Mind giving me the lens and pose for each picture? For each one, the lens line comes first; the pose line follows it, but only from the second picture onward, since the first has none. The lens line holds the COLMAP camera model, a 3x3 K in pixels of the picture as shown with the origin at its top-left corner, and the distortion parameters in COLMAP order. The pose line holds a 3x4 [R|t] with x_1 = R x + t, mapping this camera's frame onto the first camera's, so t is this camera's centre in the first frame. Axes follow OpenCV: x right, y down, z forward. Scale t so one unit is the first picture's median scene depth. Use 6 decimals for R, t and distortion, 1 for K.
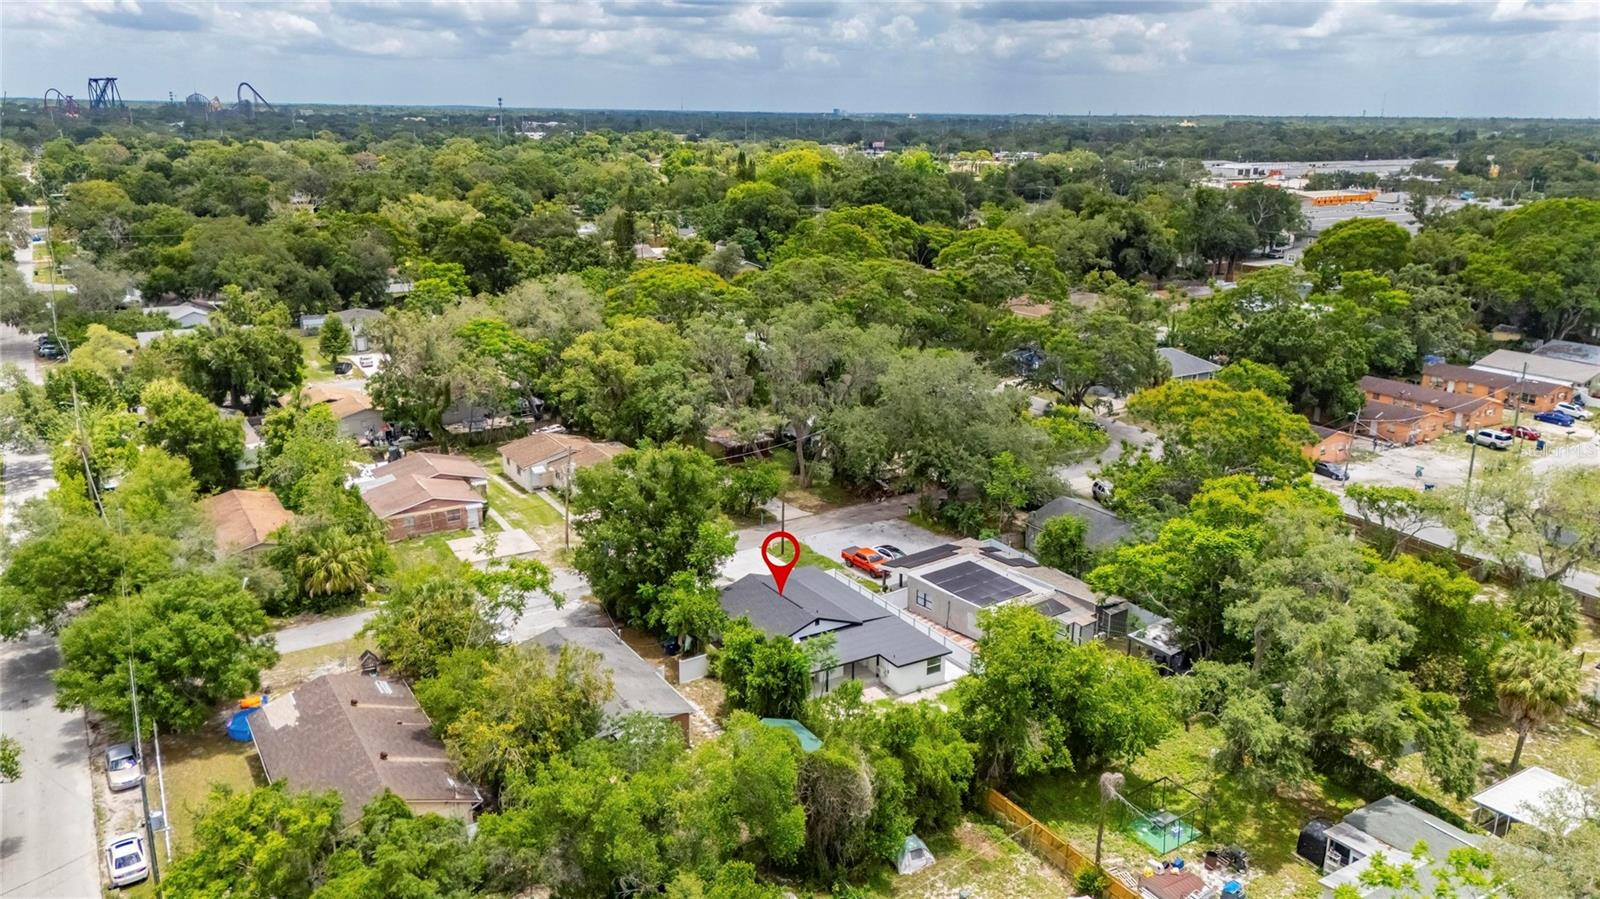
lens RADIAL K [[1174.8, 0, 801.2], [0, 1174.8, 451.9], [0, 0, 1]] dist [0.064698, -0.062348]
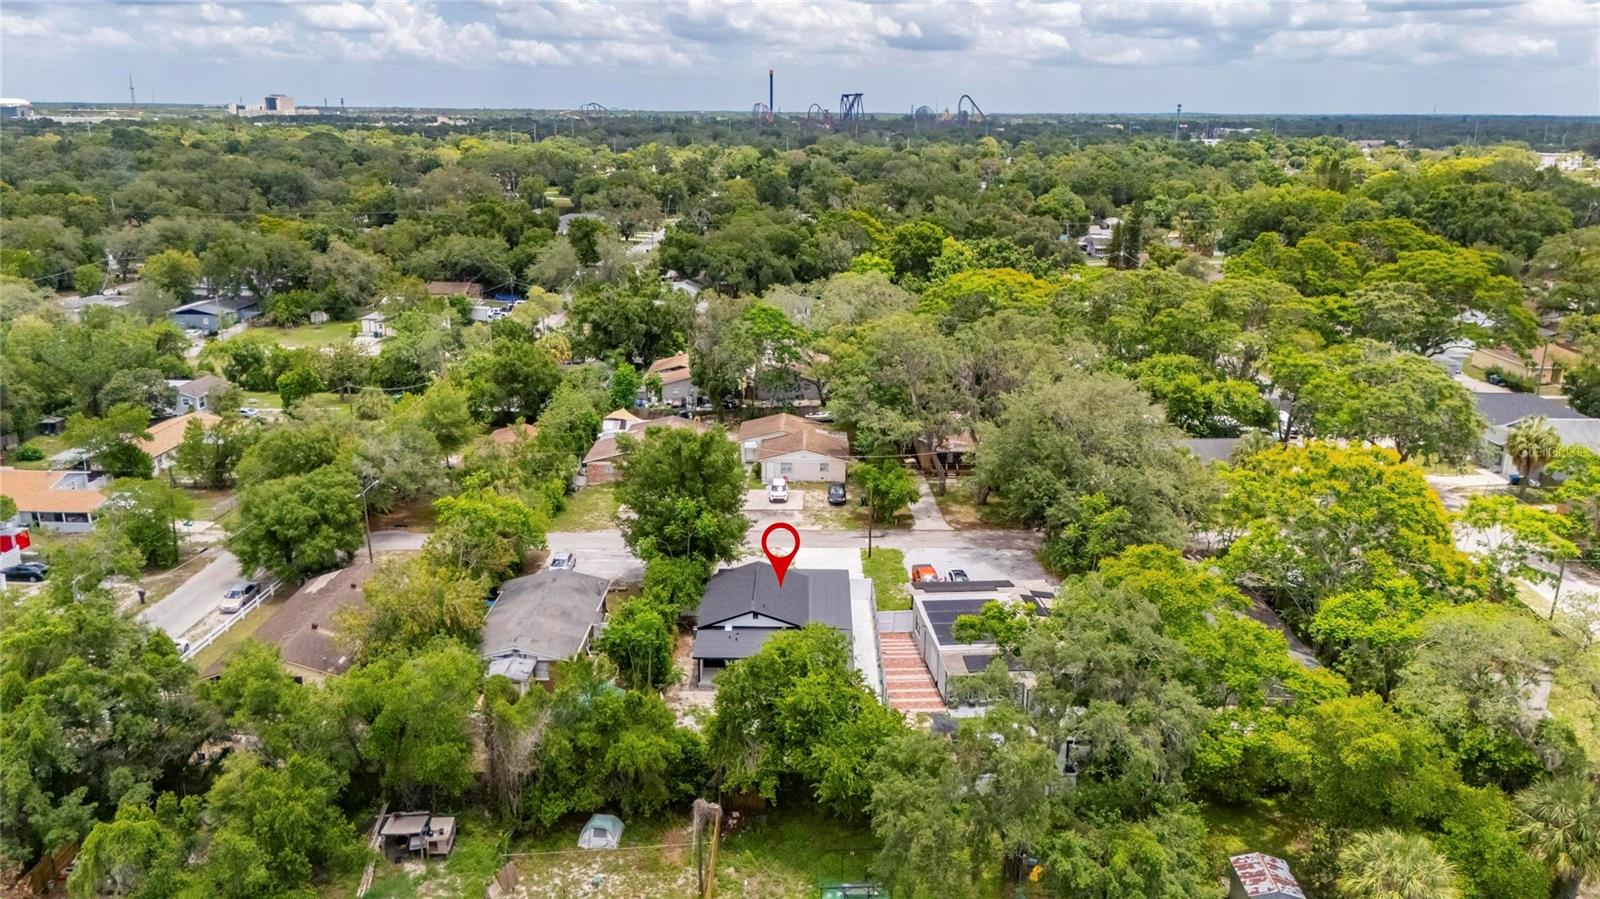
lens RADIAL K [[1174.8, 0, 799.6], [0, 1174.8, 449.4], [0, 0, 1]] dist [0.064698, -0.062348]
pose [[0.839330, 0.145088, -0.523903, 0.455833], [-0.149455, 0.988176, 0.034224, -0.029635], [0.522674, 0.049575, 0.851090, 0.128234]]
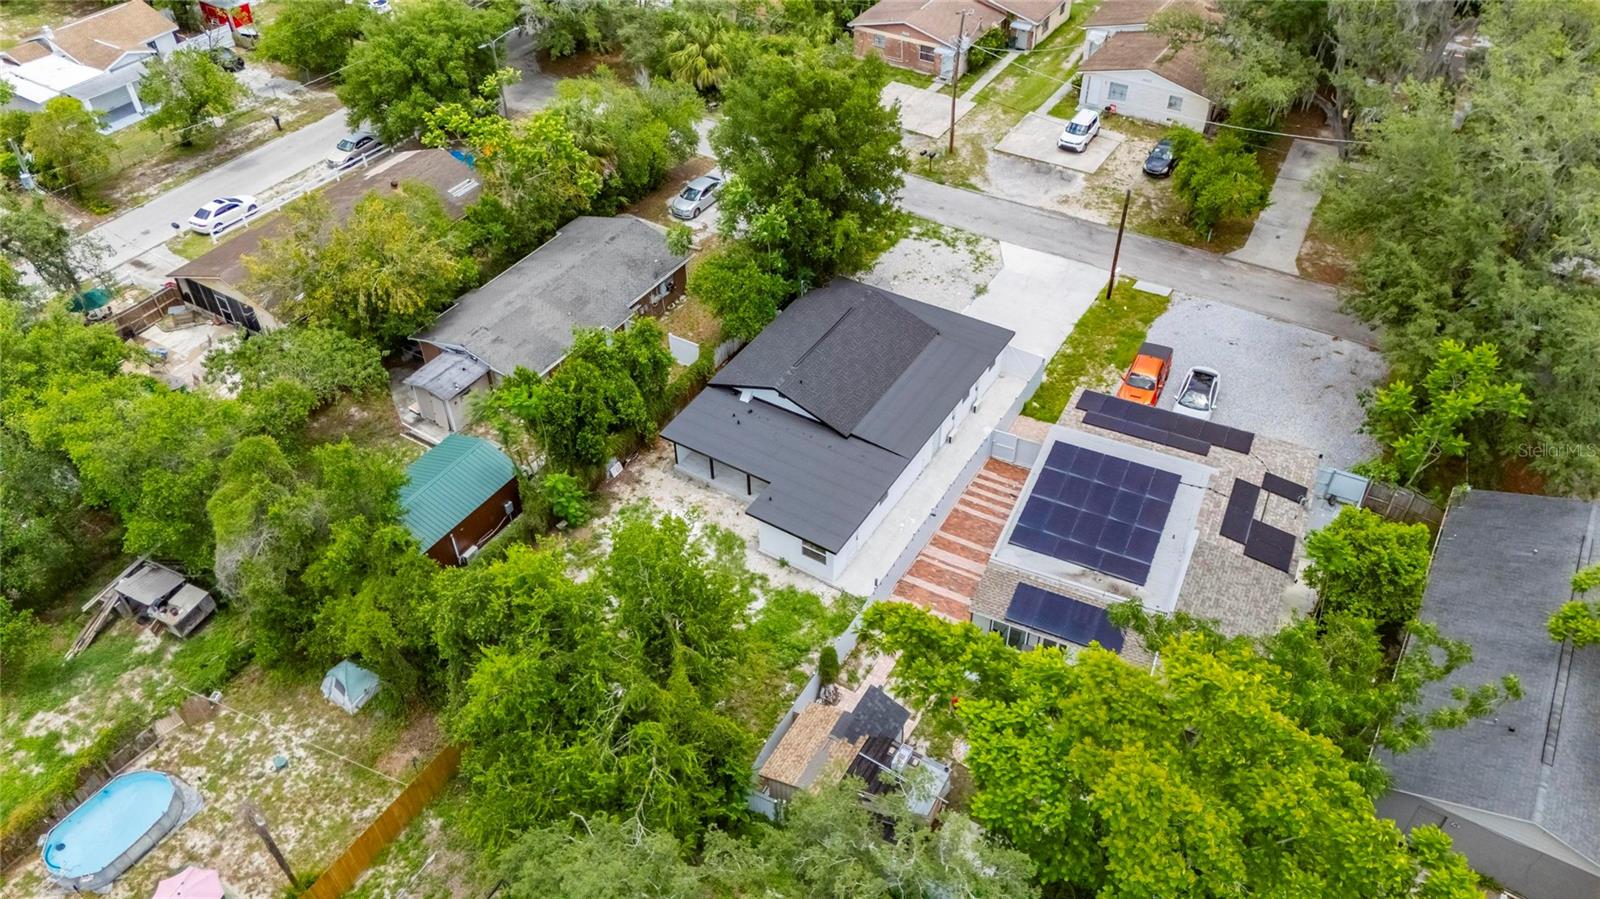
lens RADIAL K [[1174.8, 0, 796.8], [0, 1174.8, 454.9], [0, 0, 1]] dist [0.064698, -0.062348]
pose [[0.437211, 0.587941, -0.680567, 0.404537], [-0.231119, 0.804761, 0.546757, -0.158784], [0.869155, -0.081756, 0.487735, 0.561388]]
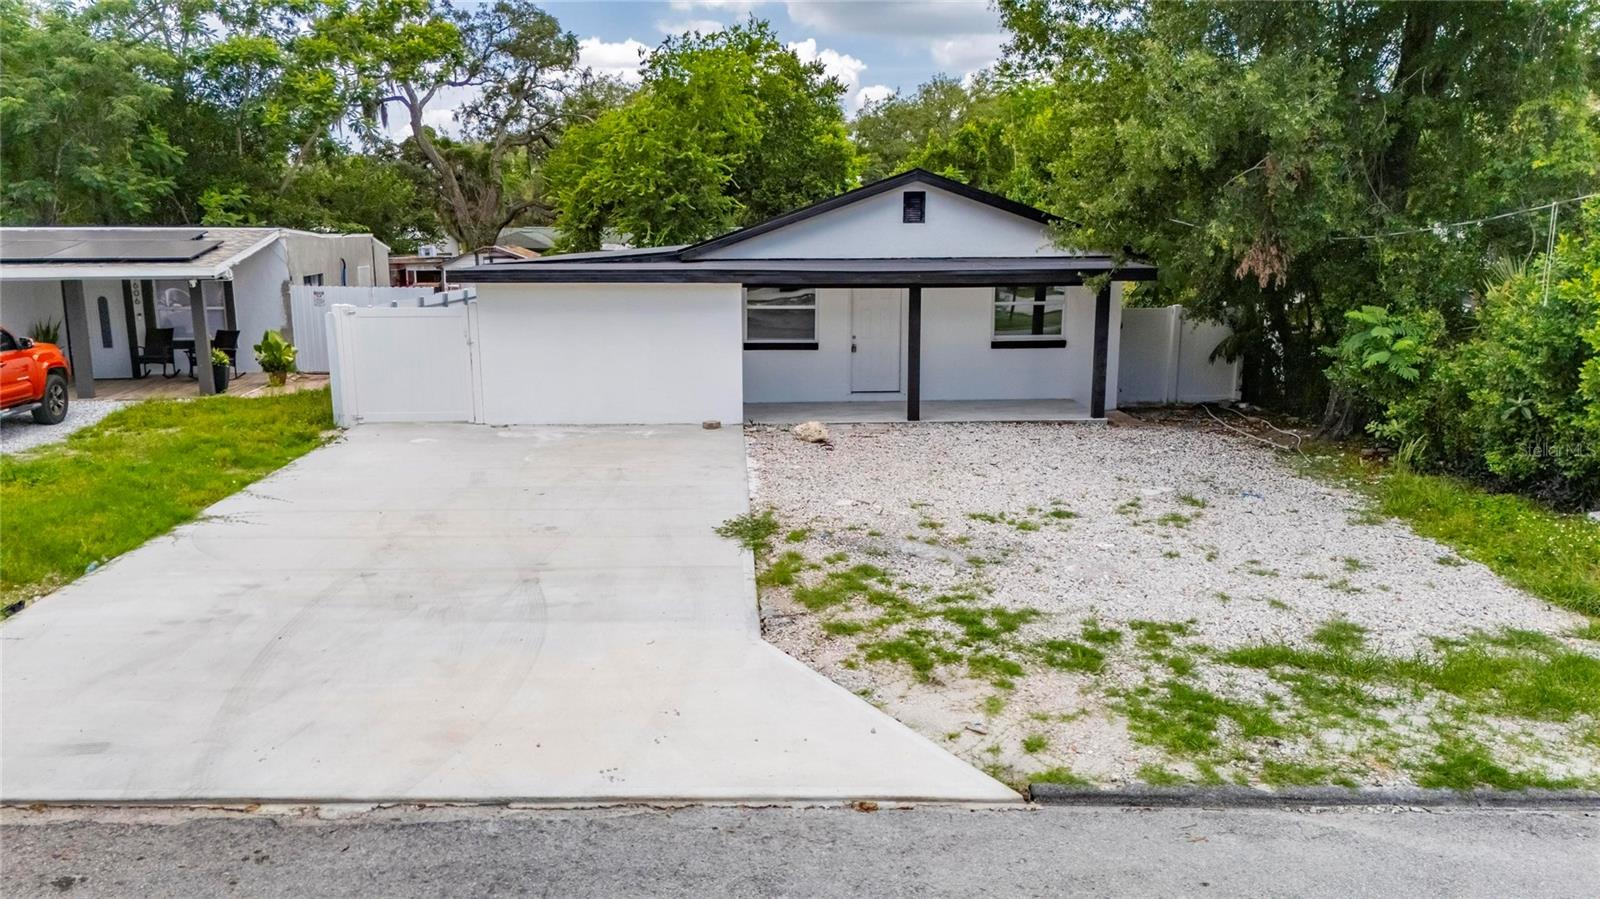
lens RADIAL K [[1174.8, 0, 801.1], [0, 1174.8, 448.4], [0, 0, 1]] dist [0.064698, -0.062348]
pose [[-0.868313, -0.092237, 0.487366, -0.120950], [0.134238, 0.902194, 0.409910, 0.051337], [-0.477508, 0.421353, -0.771005, 1.072788]]
